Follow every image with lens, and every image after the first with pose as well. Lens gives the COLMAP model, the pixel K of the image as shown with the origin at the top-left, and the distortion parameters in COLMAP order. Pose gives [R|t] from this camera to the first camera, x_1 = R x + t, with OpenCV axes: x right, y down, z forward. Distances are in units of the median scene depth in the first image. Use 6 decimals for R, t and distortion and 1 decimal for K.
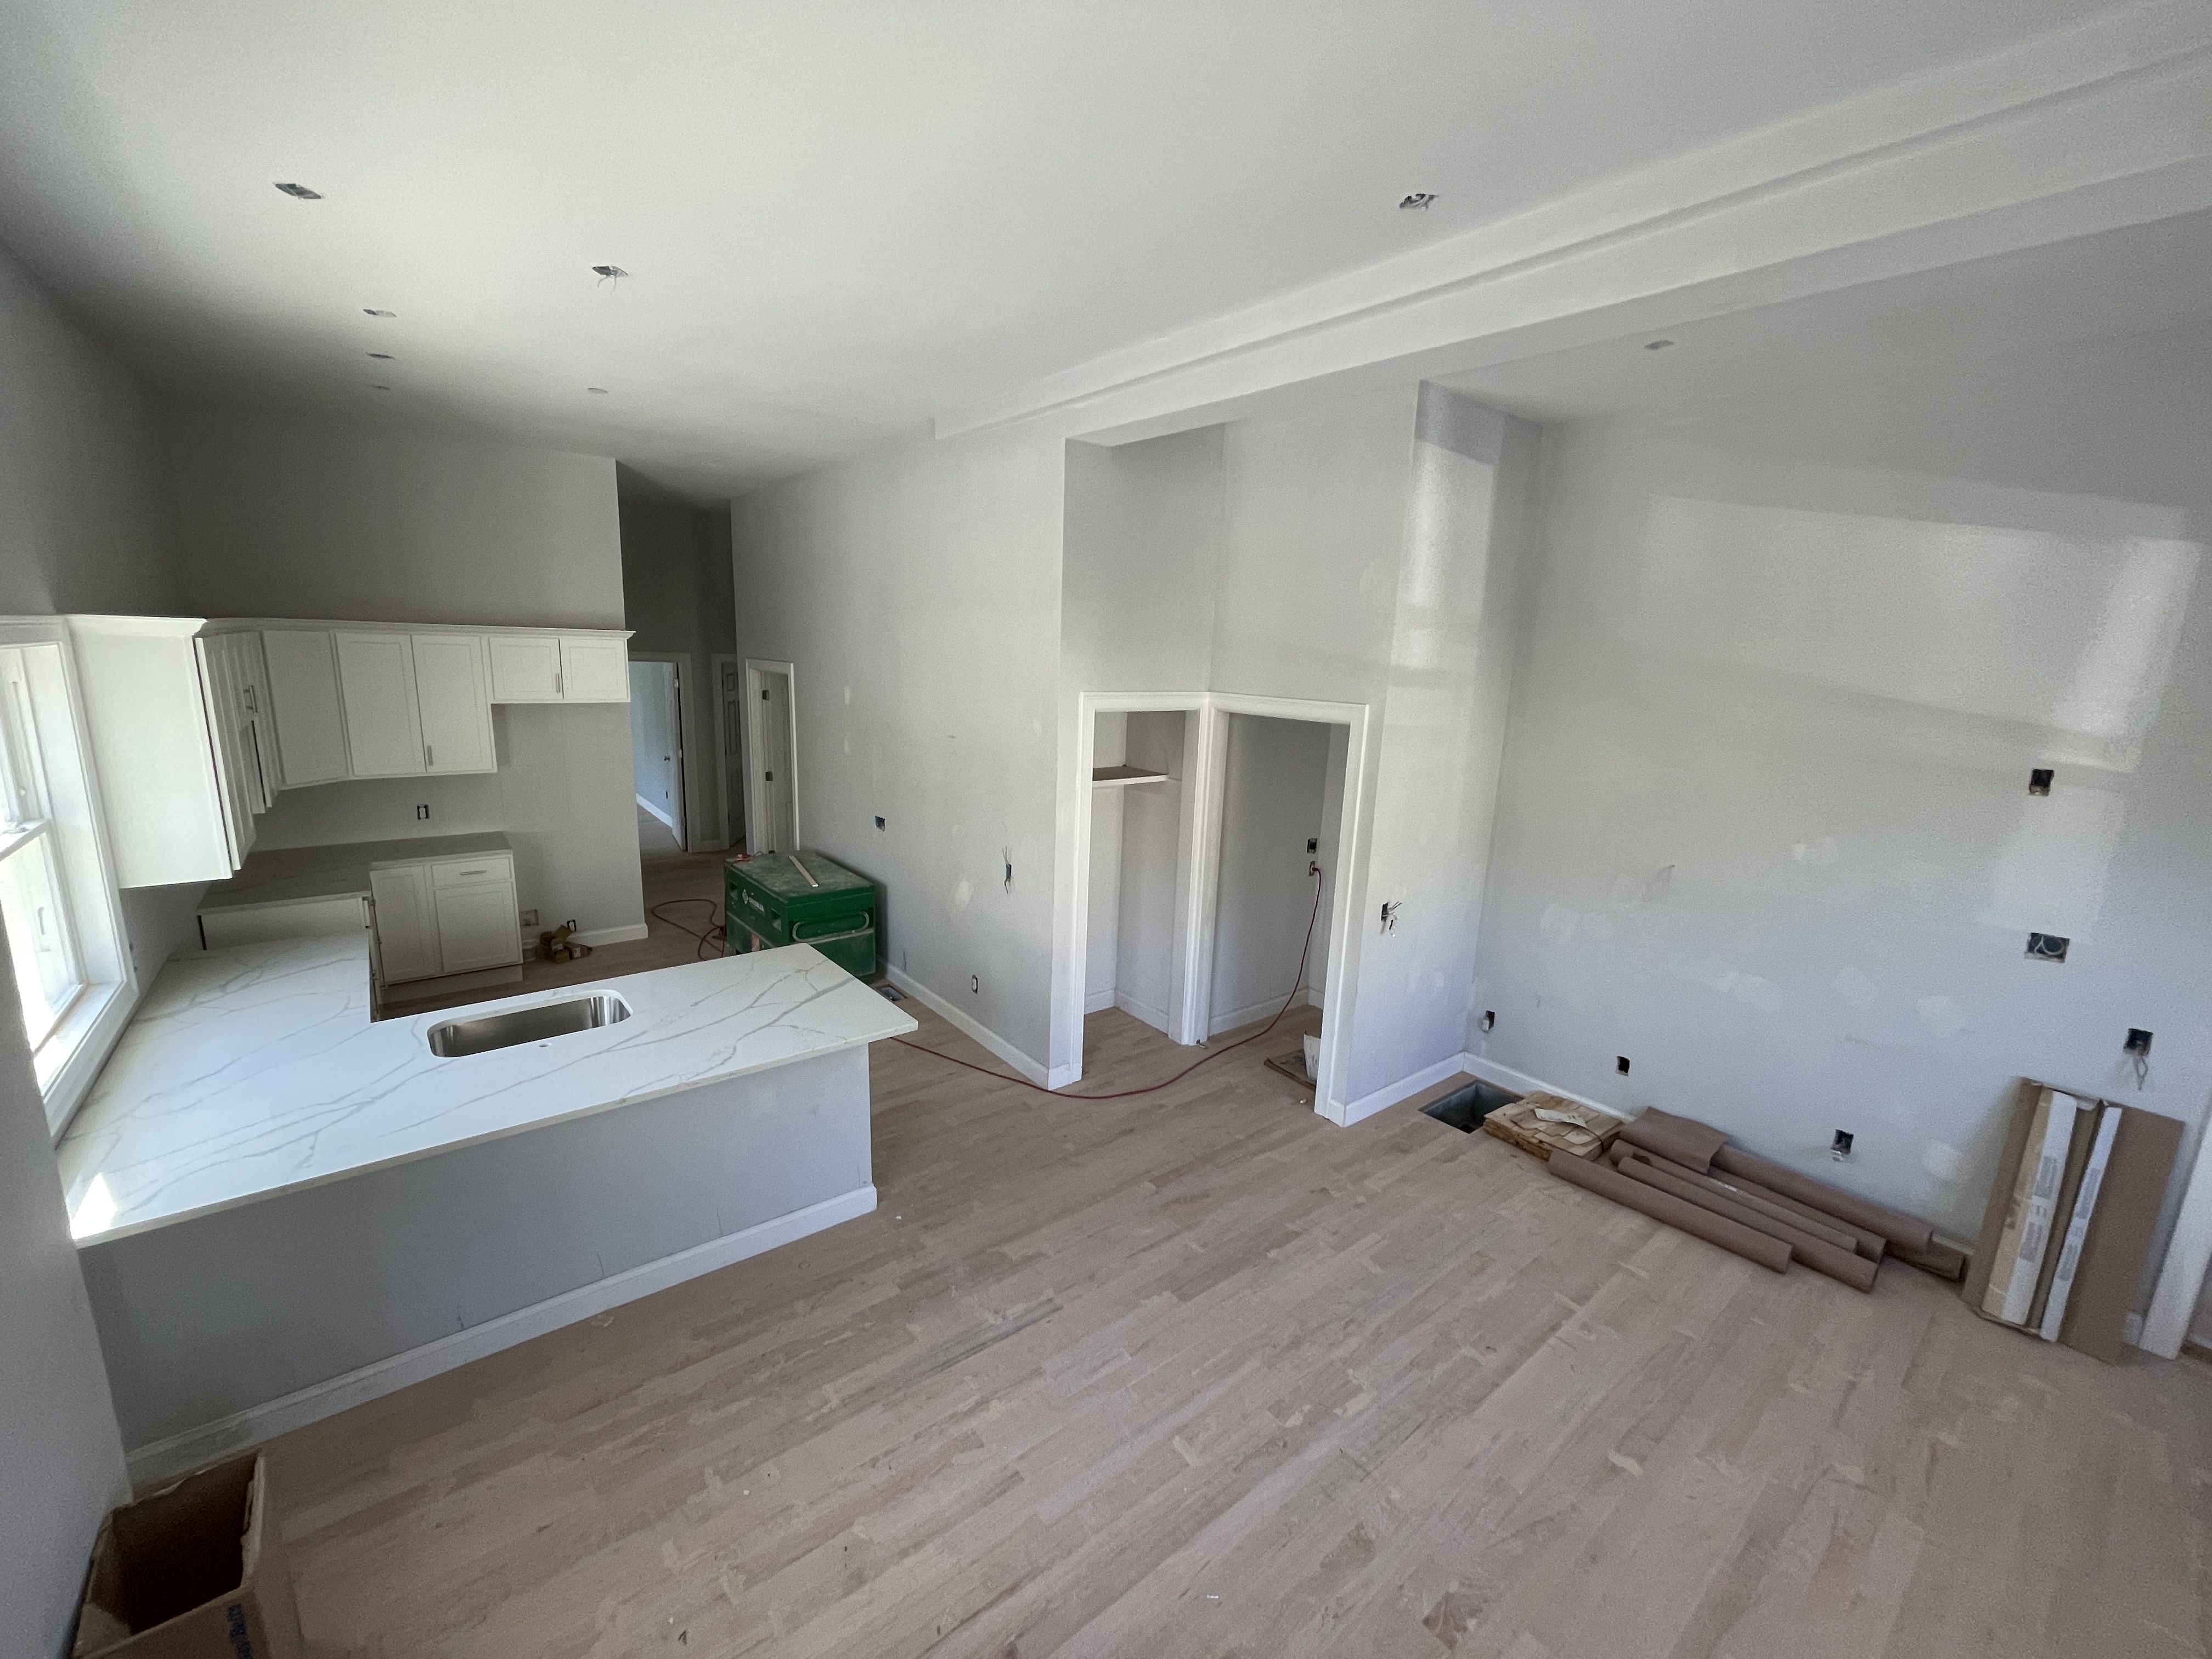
lens RADIAL K [[894.4, 0, 1101.5], [0, 894.4, 828.7], [0, 0, 1]] dist [-0.016598, 0.008834]
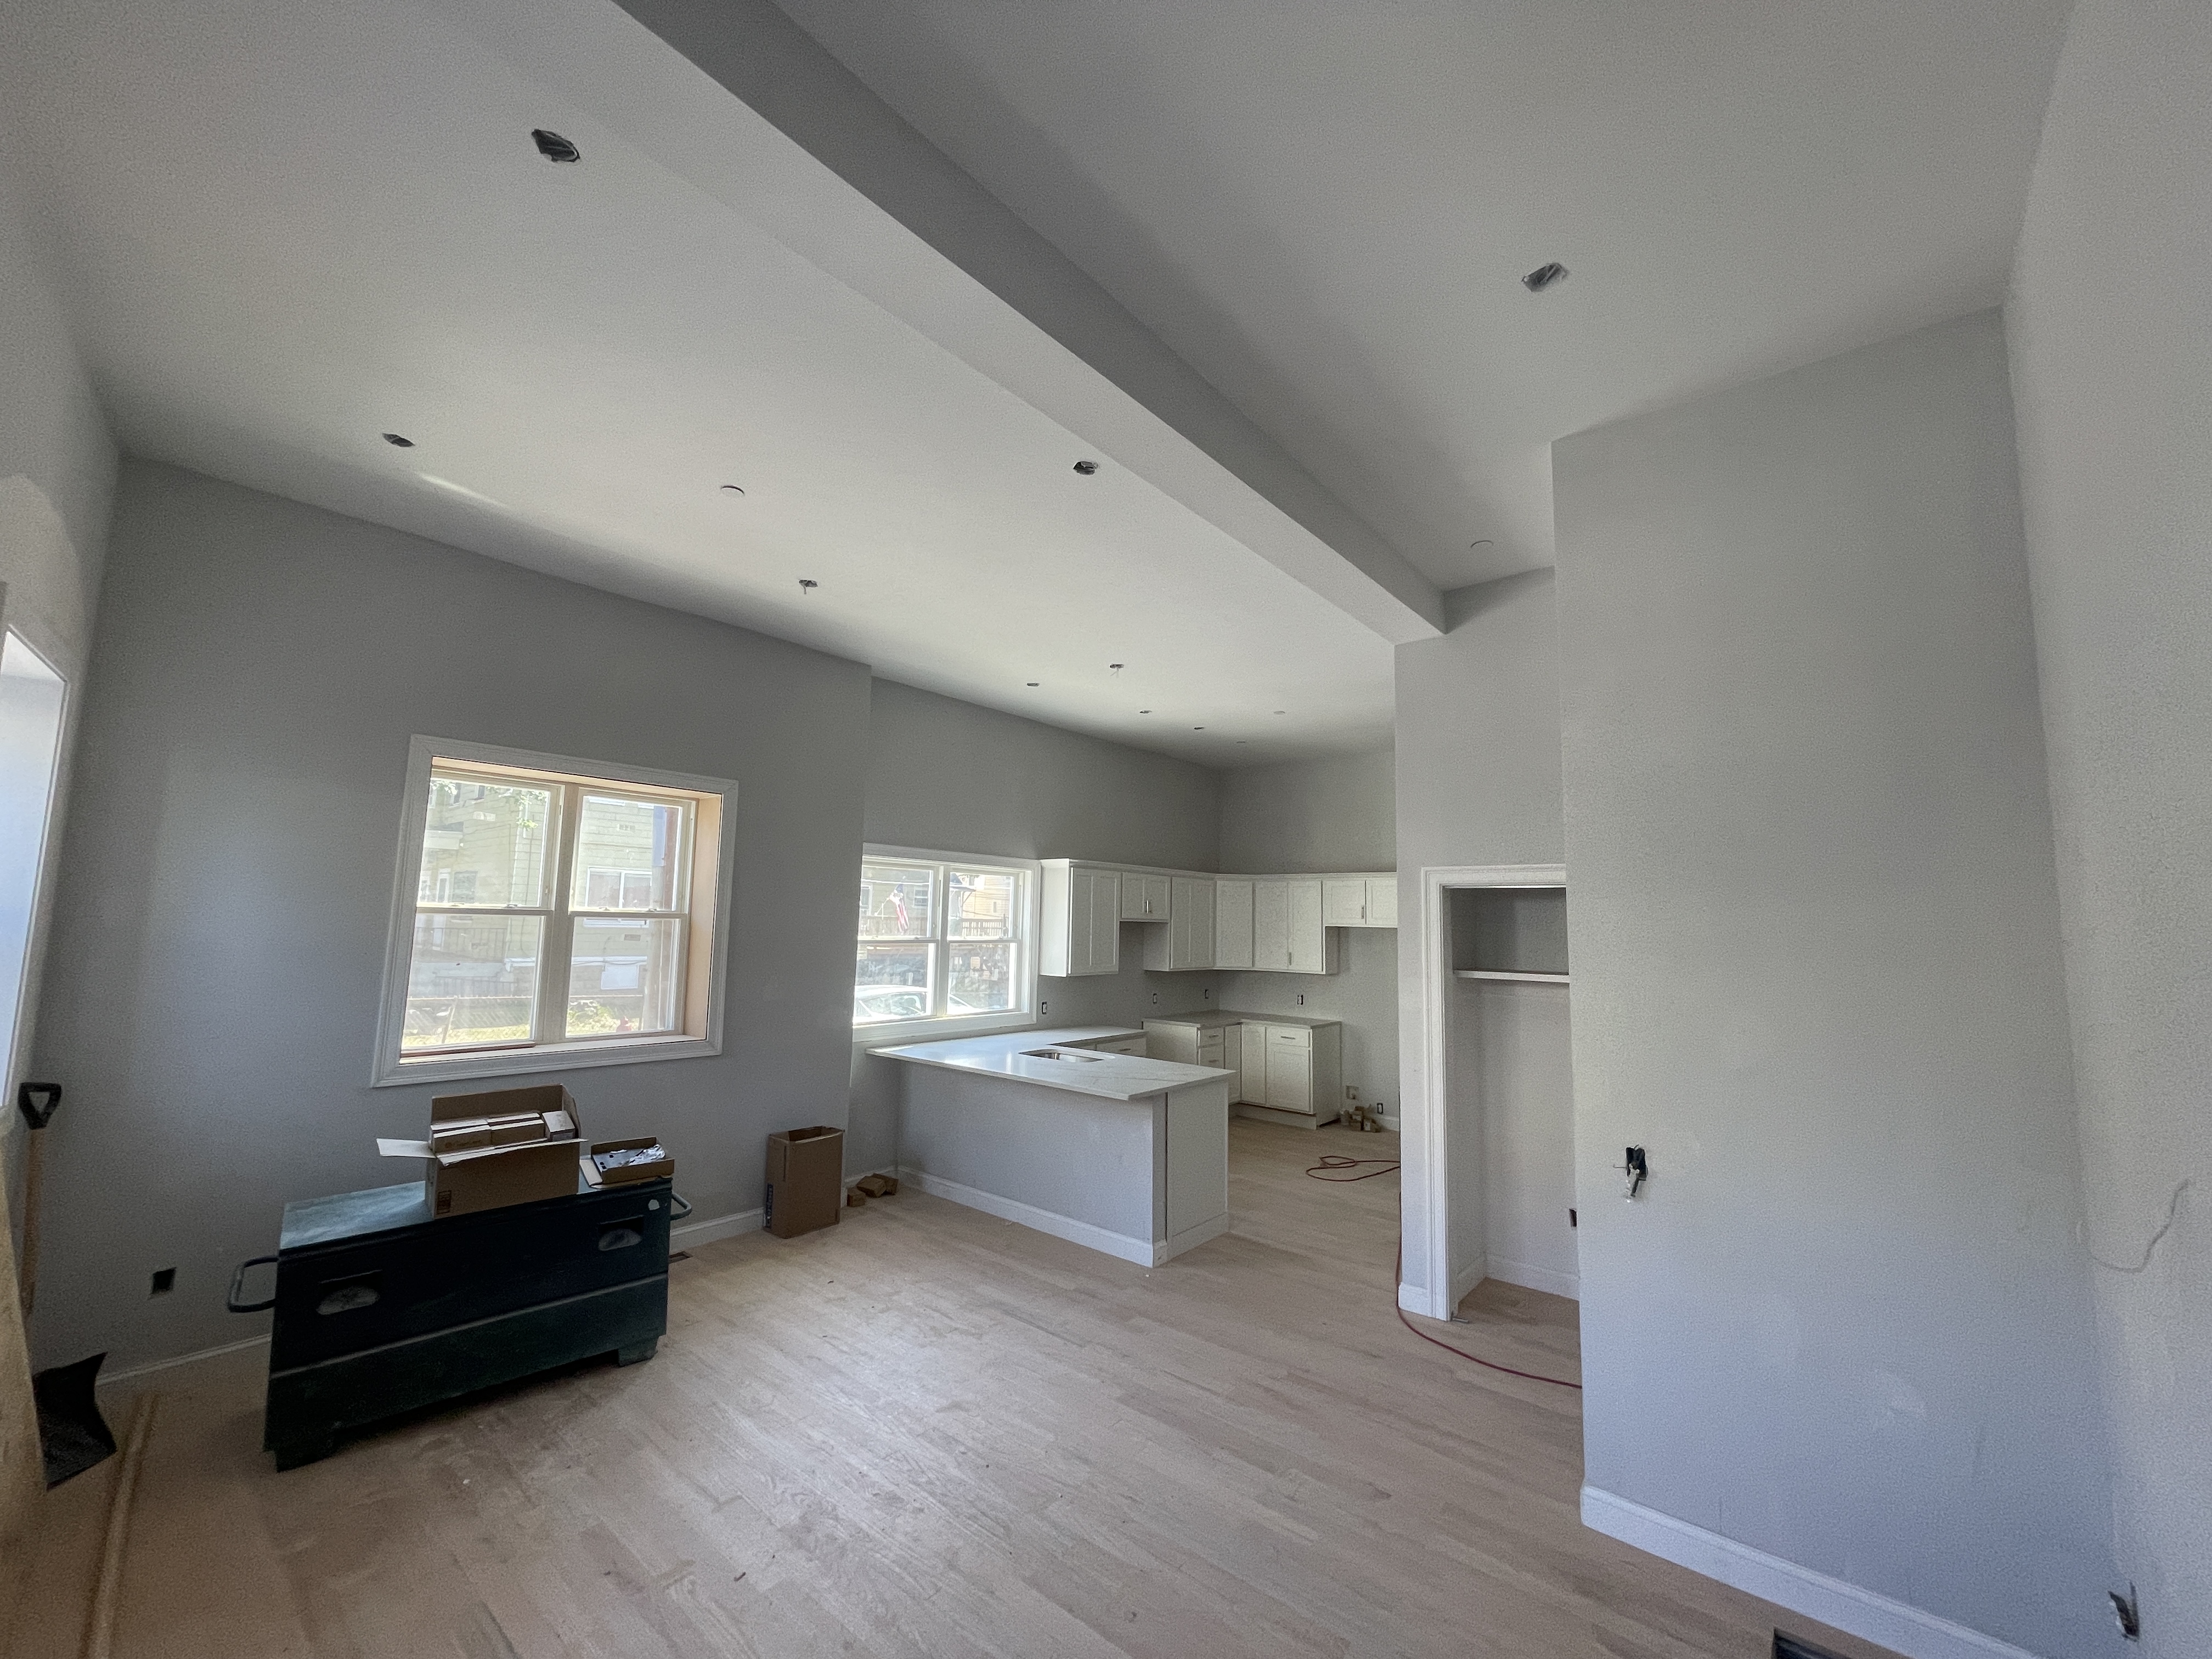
lens RADIAL K [[890.2, 0, 1106.0], [0, 890.2, 829.5], [0, 0, 1]] dist [0.000905, 0.000003]
pose [[0.207478, -0.134398, -0.968963, 0.957985], [-0.213807, 0.960339, -0.178983, 0.064119], [0.954589, 0.244306, 0.170514, 0.523129]]
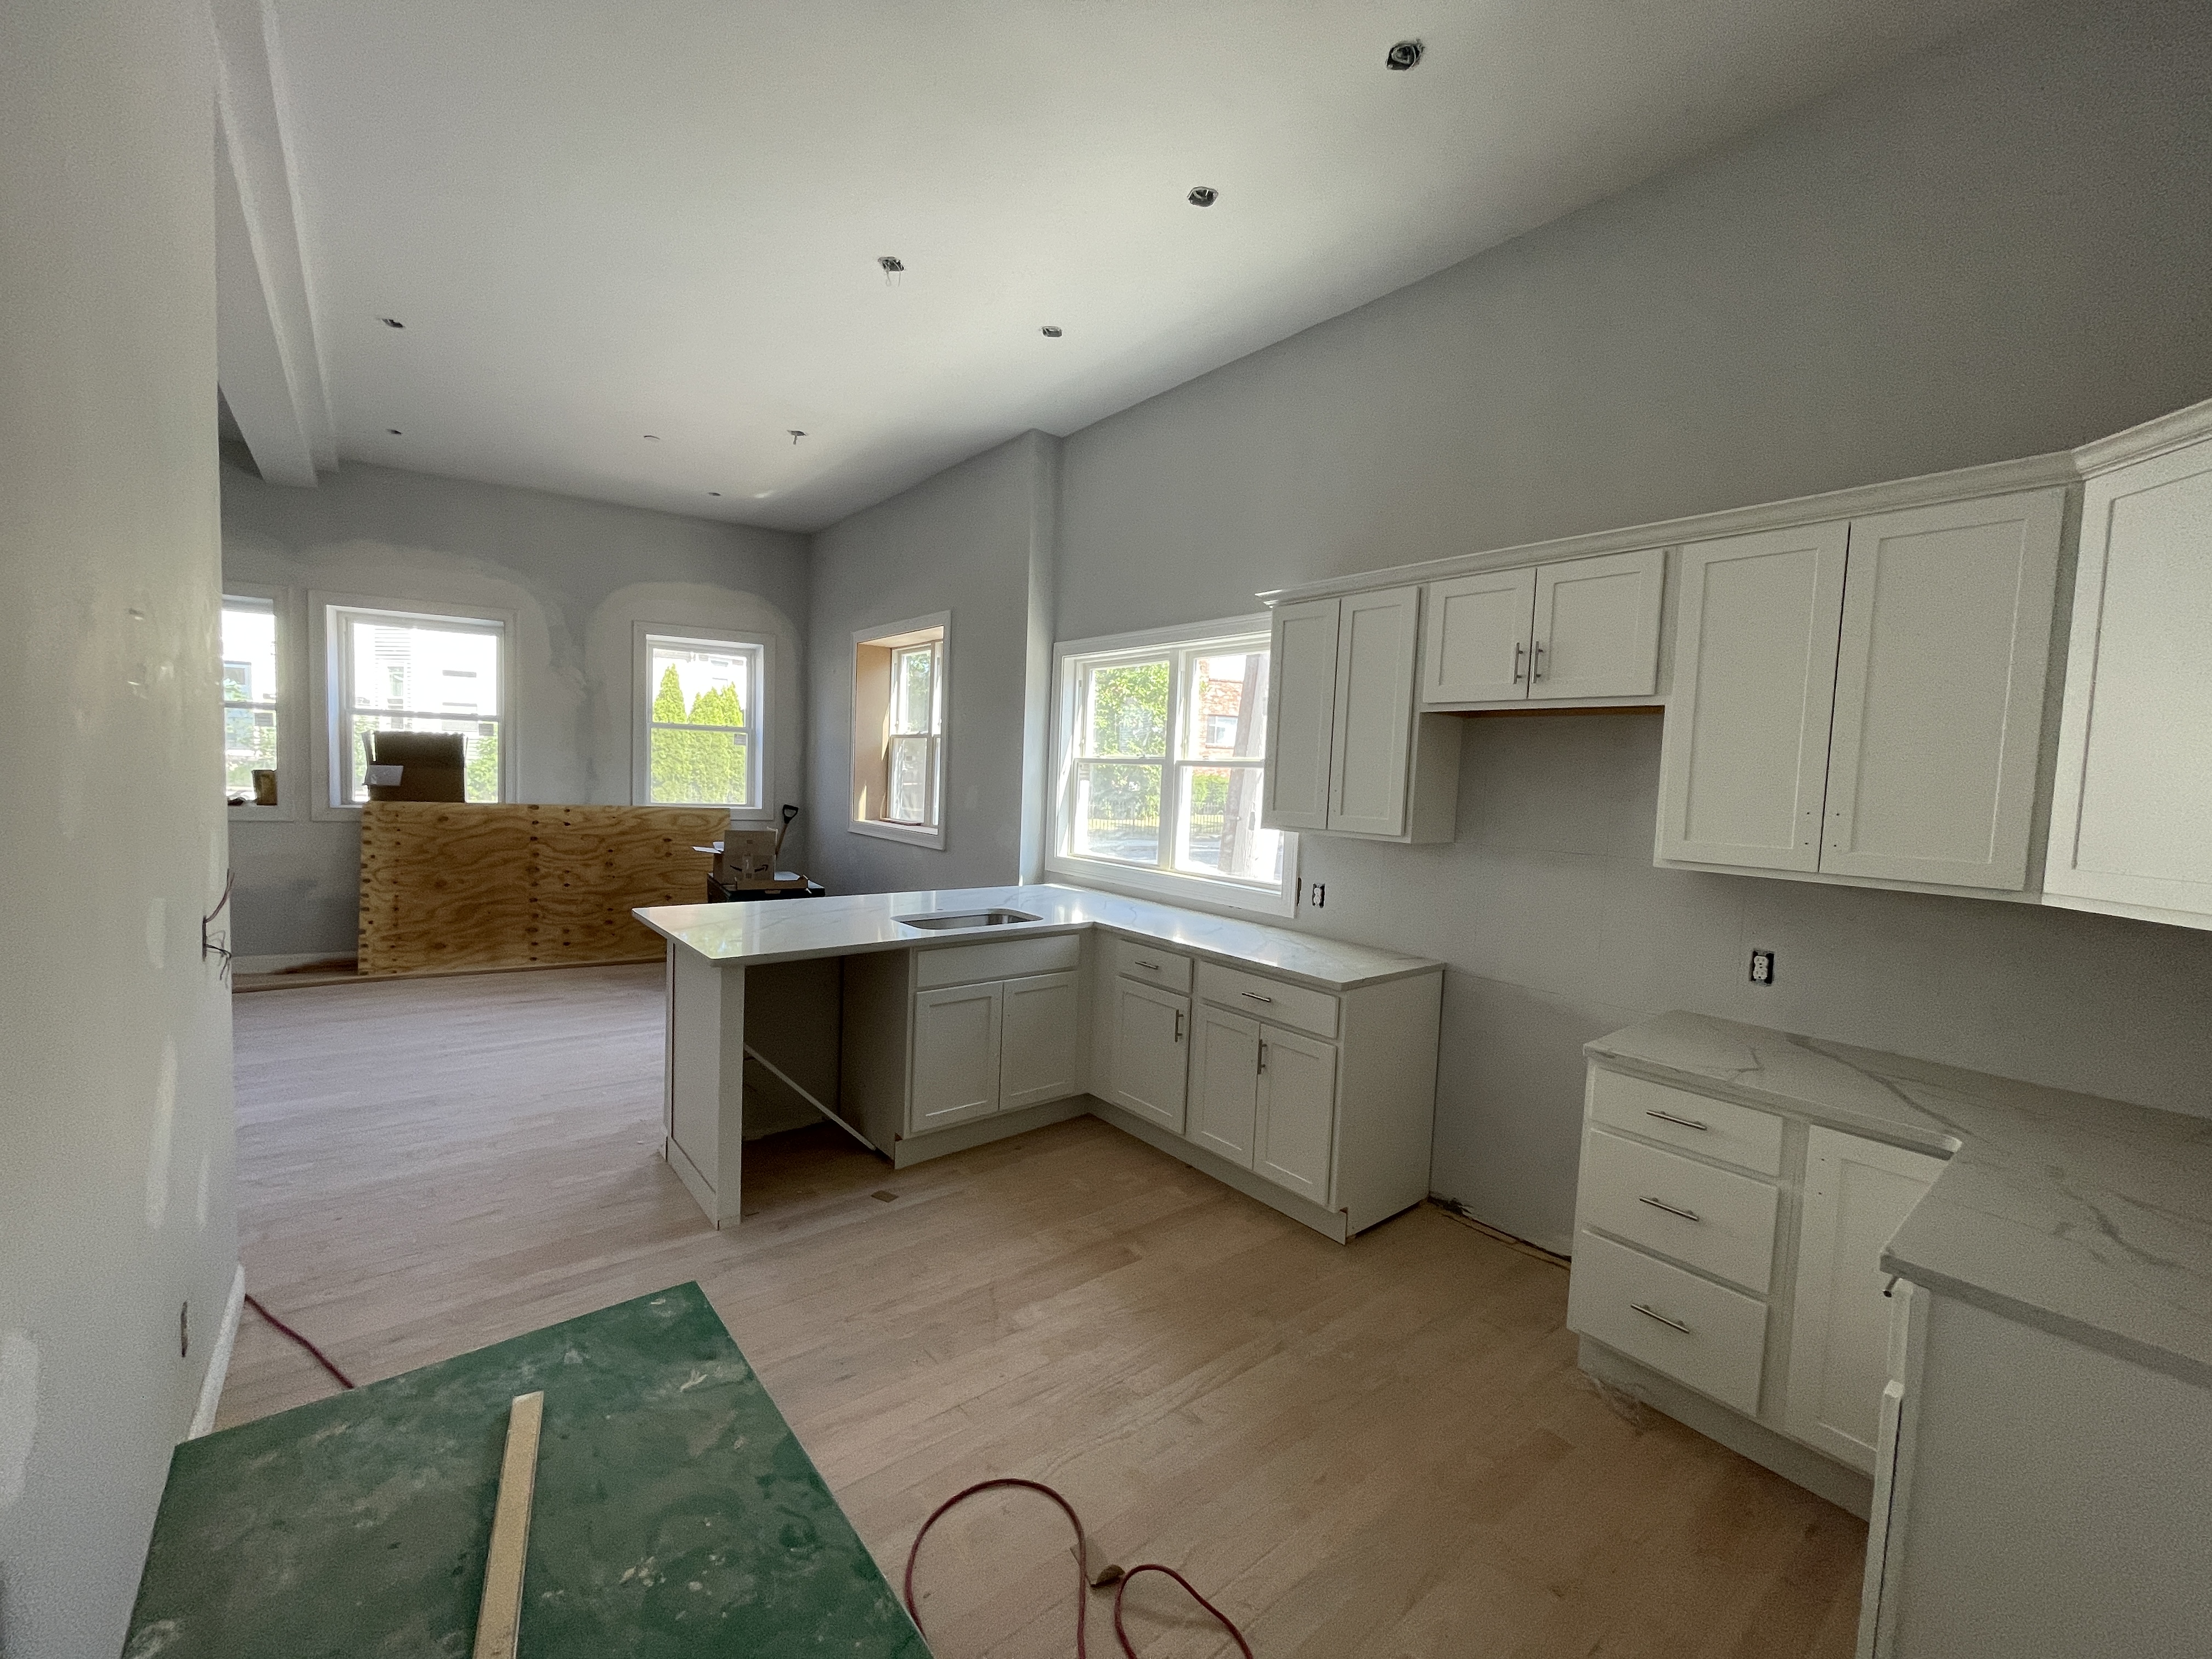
lens RADIAL K [[890.2, 0, 1106.0], [0, 890.2, 829.5], [0, 0, 1]] dist [0.000905, 0.000003]
pose [[-0.996620, -0.081601, -0.009516, -0.608196], [-0.081275, 0.962415, 0.259135, -0.163789], [-0.011988, 0.259033, -0.965794, 1.649474]]
